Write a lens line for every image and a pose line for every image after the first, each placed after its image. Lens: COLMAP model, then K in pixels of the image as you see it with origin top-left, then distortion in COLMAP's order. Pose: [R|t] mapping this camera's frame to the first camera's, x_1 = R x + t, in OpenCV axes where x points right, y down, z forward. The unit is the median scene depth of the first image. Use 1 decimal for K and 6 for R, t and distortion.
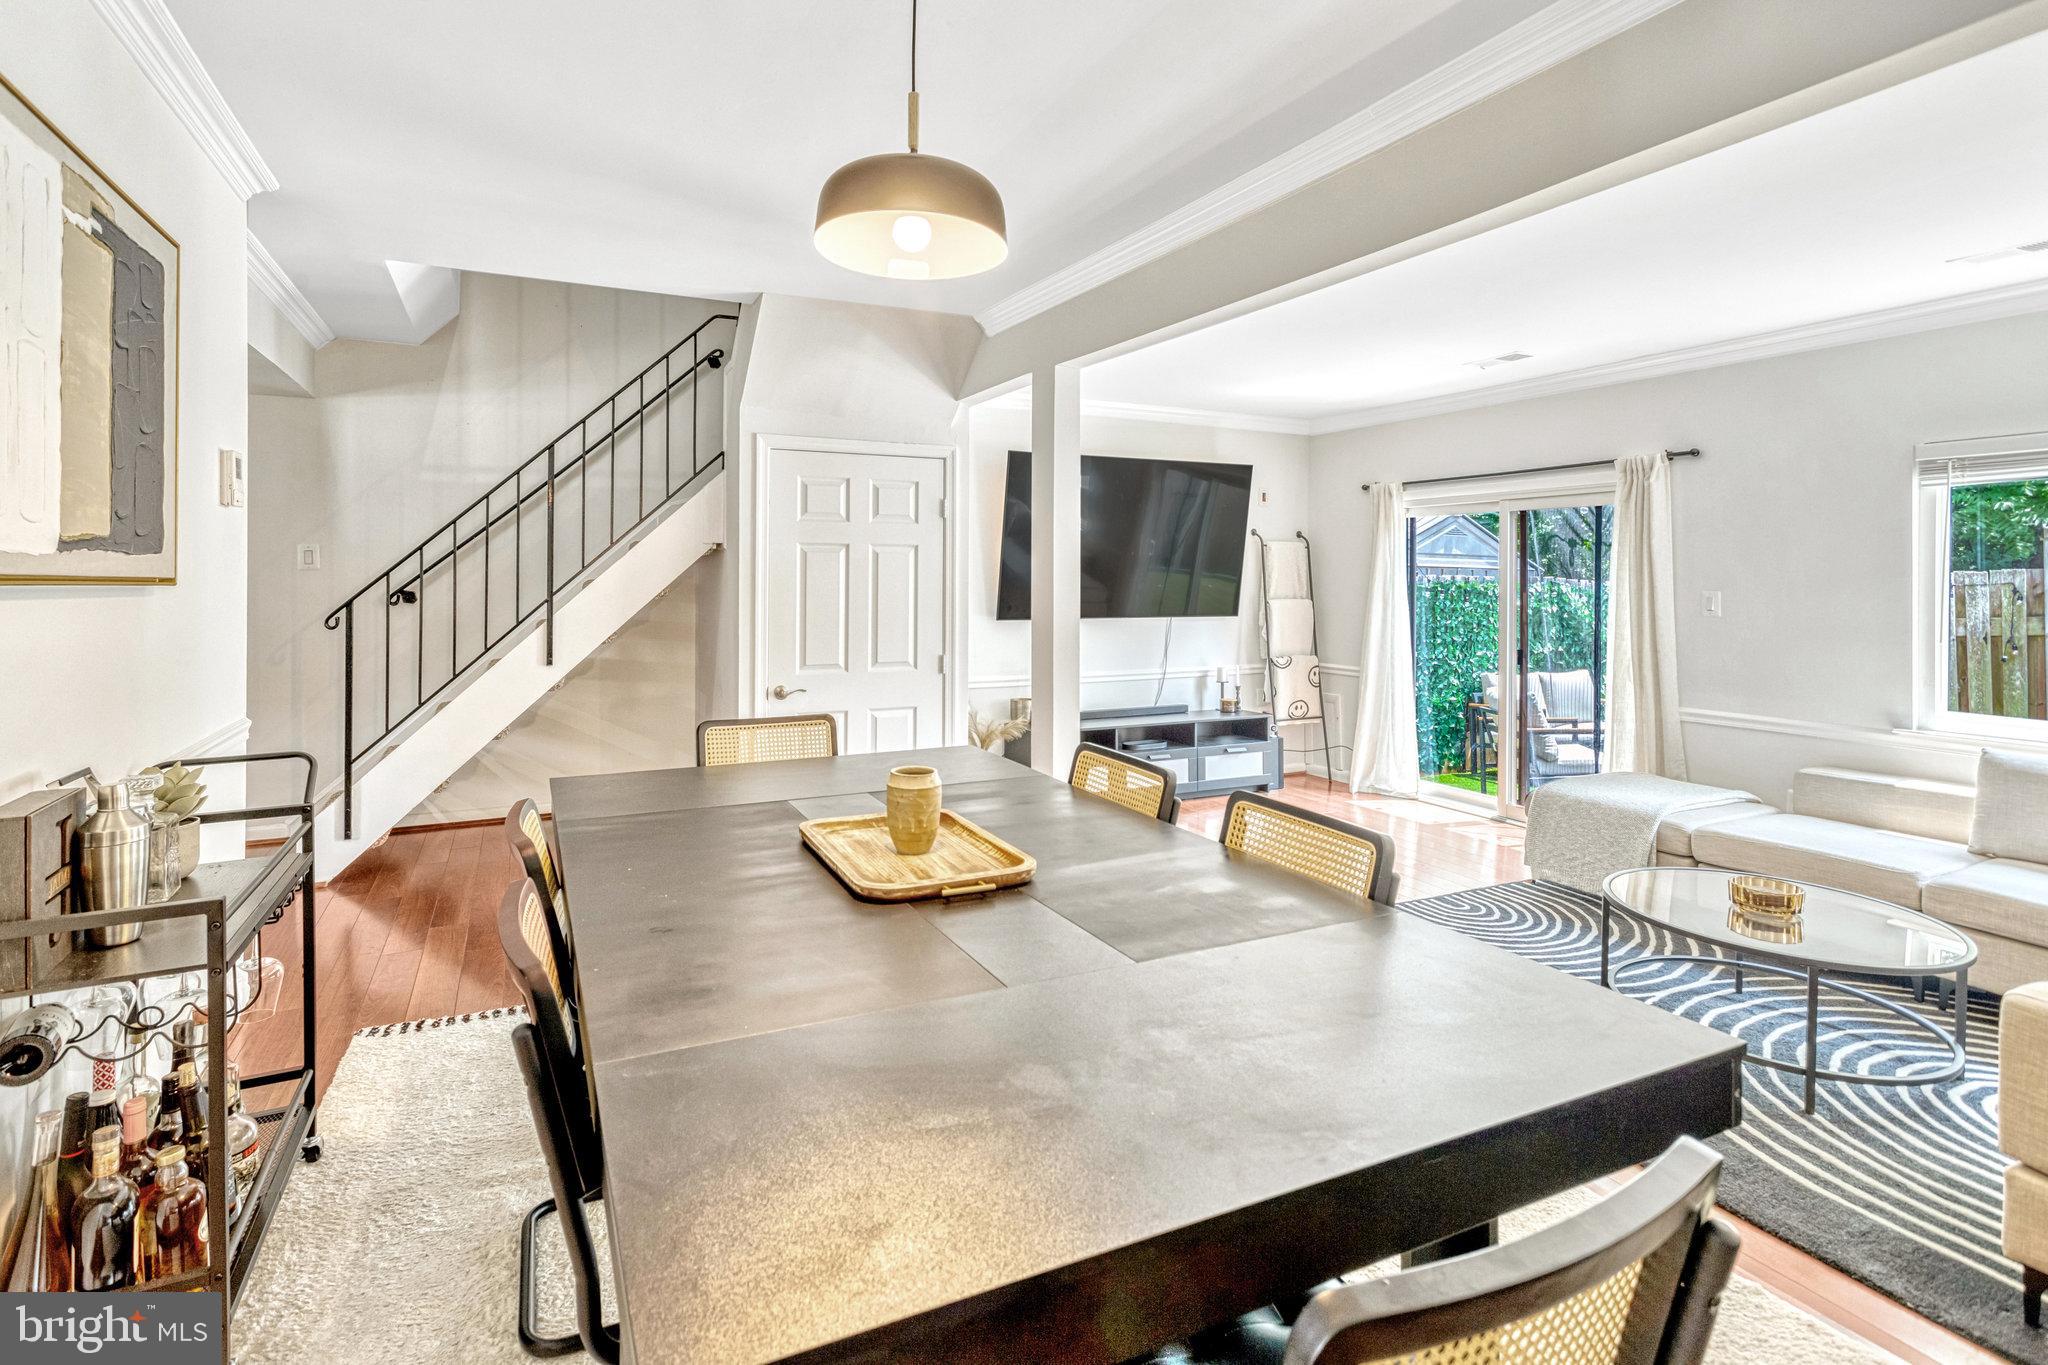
lens RADIAL K [[1012.3, 0, 1014.7], [0, 1012.3, 590.1], [0, 0, 1]] dist [0.015193, -0.000692]
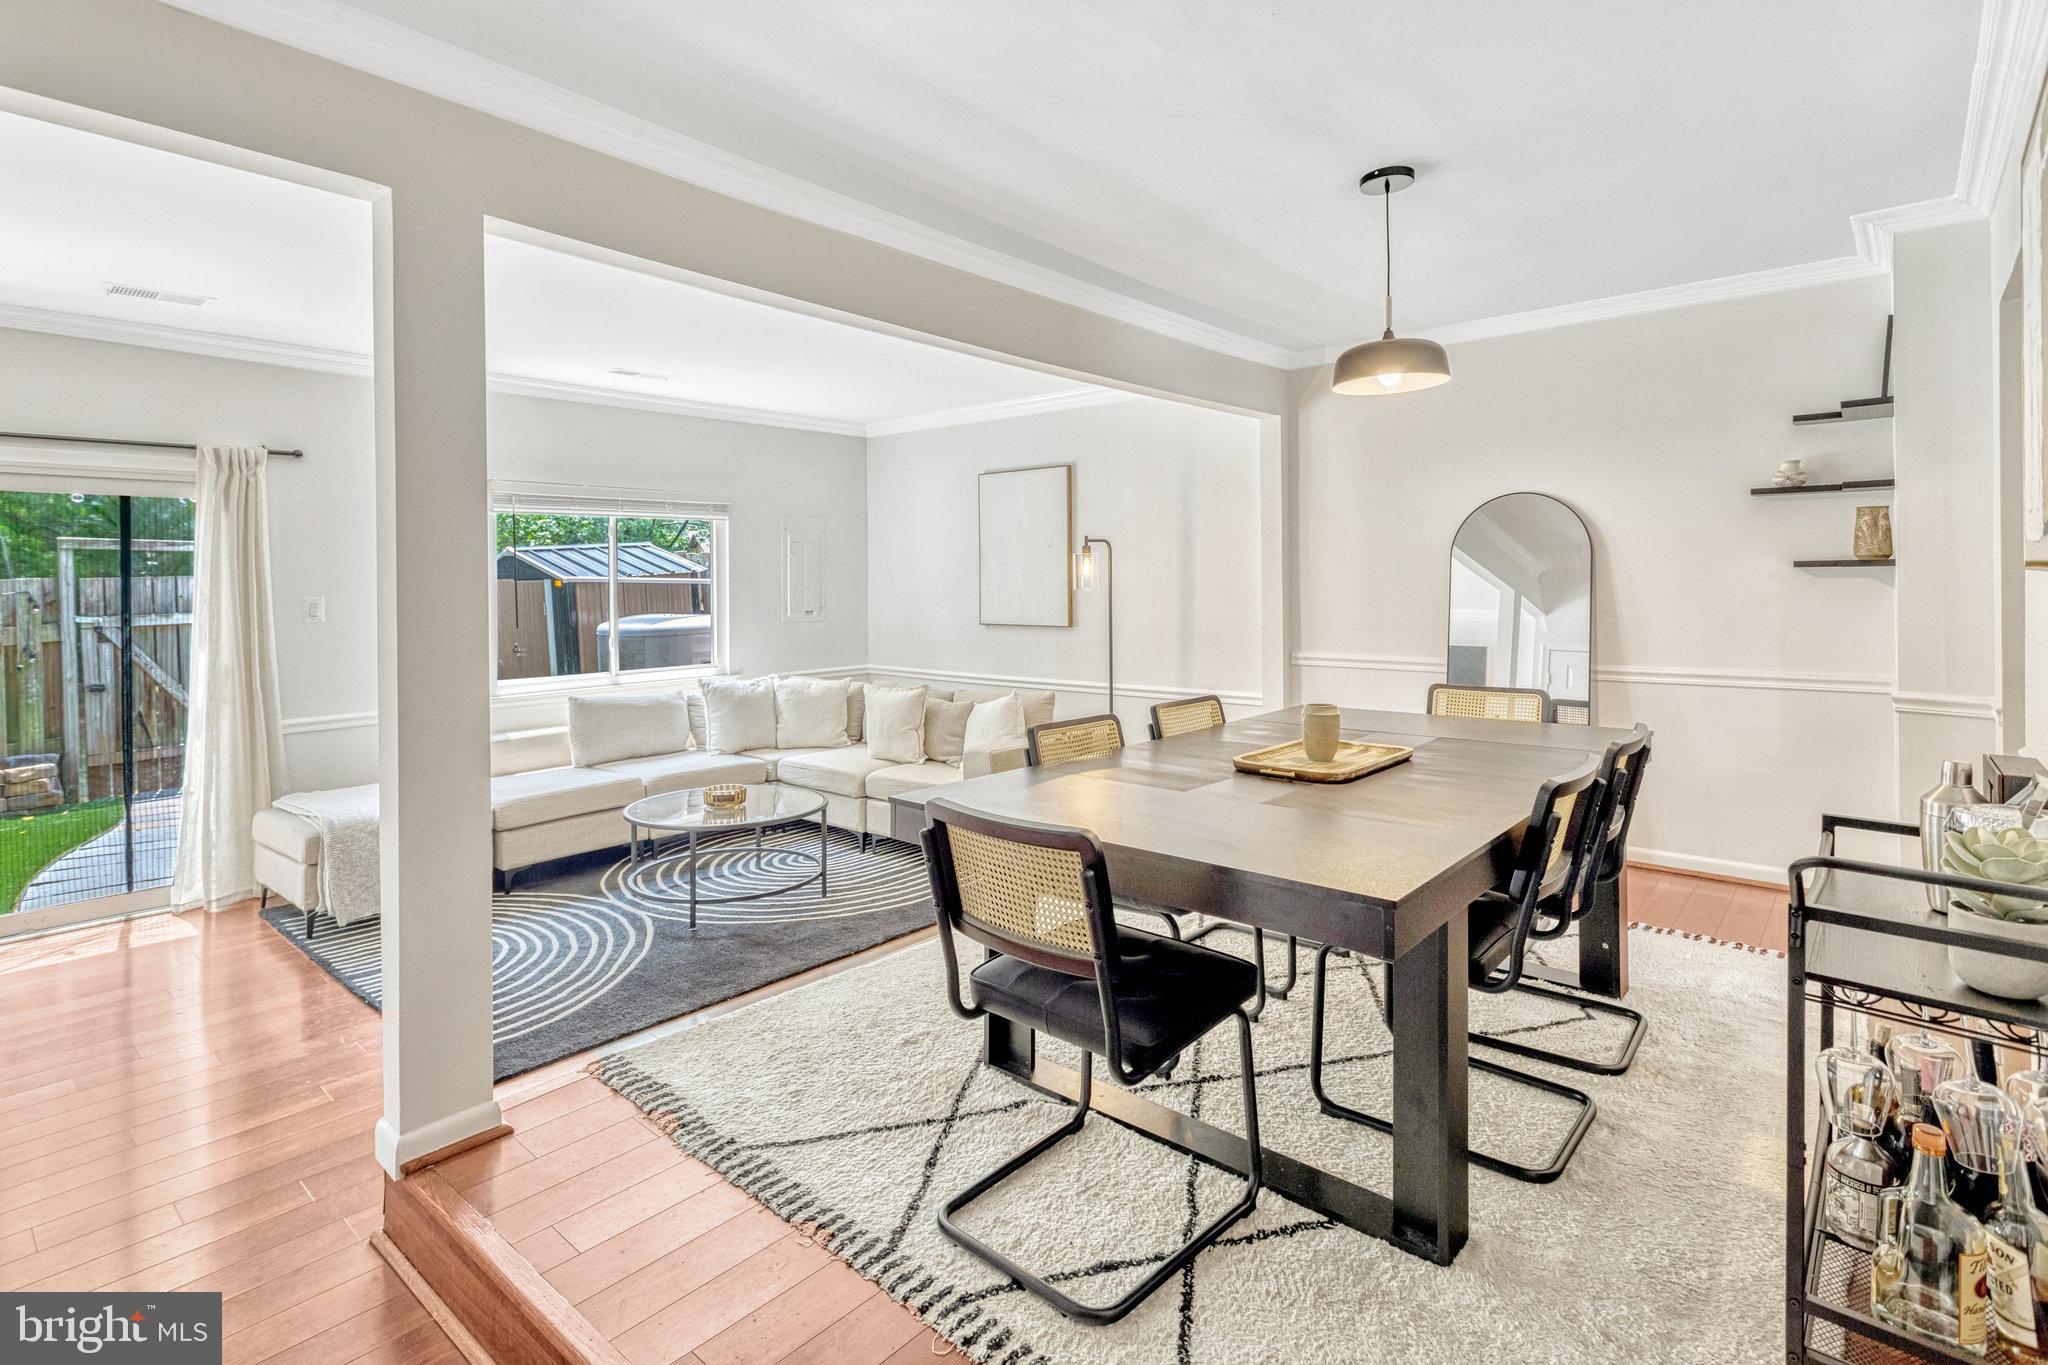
lens RADIAL K [[999.2, 0, 1017.0], [0, 999.2, 563.5], [0, 0, 1]] dist [-0.001115, -0.000222]
pose [[-0.380384, 0.014864, 0.924709, -0.410547], [0.023398, 0.999705, -0.006445, -0.007501], [-0.924533, 0.019185, -0.380619, 0.636993]]
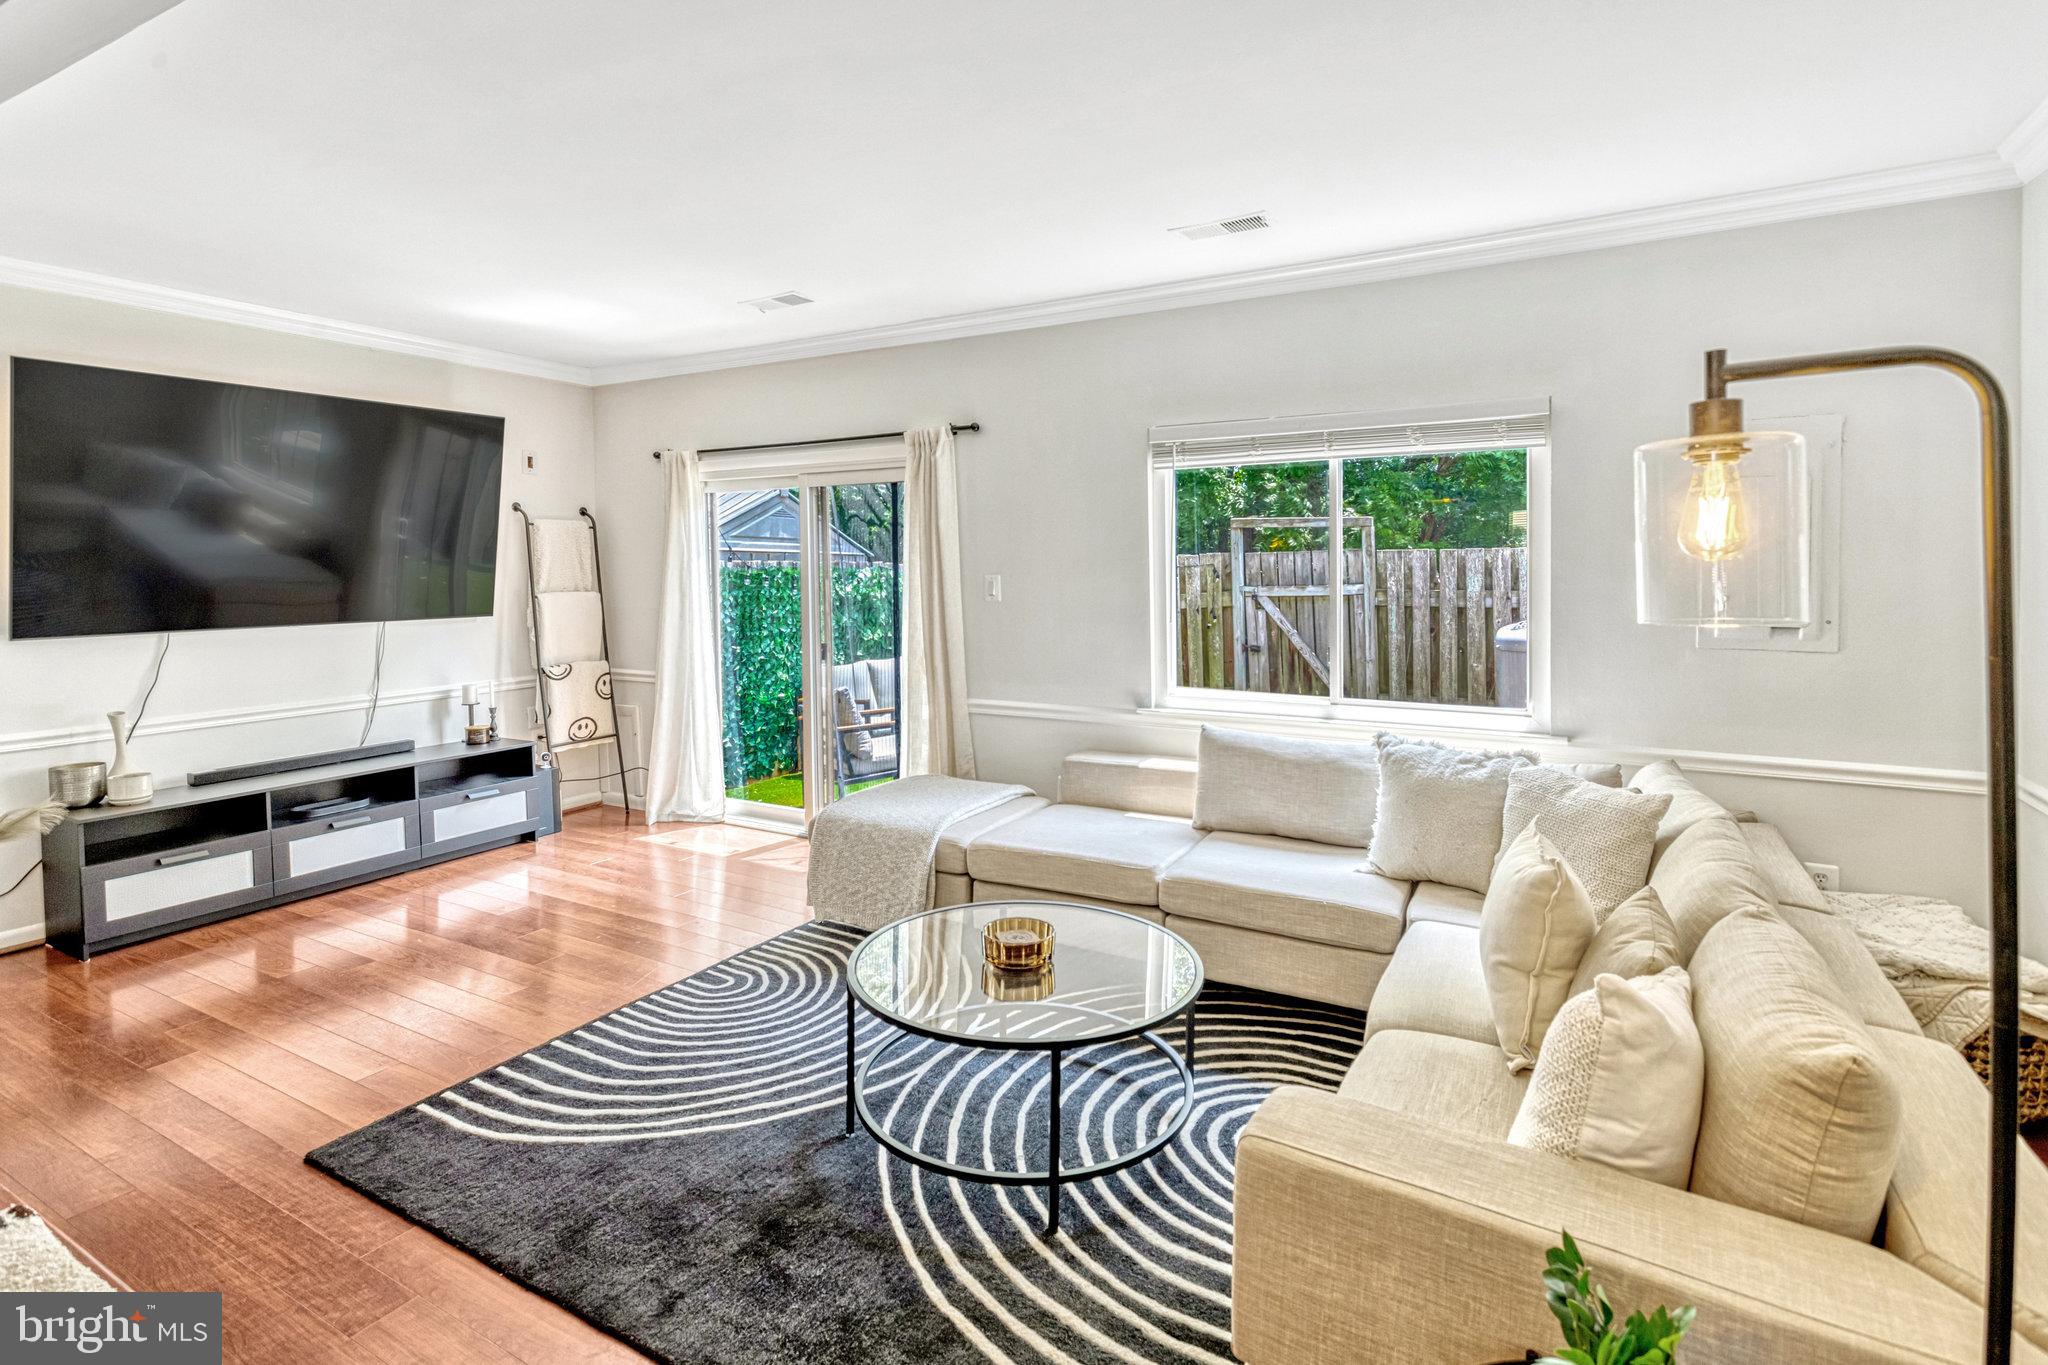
lens RADIAL K [[995.3, 0, 1034.5], [0, 995.3, 601.3], [0, 0, 1]] dist [-0.000440, -0.002288]
pose [[0.825861, -0.030057, 0.563072, 0.168253], [0.016614, 0.999442, 0.028982, -0.000520], [-0.563629, -0.014580, 0.825900, 0.185065]]
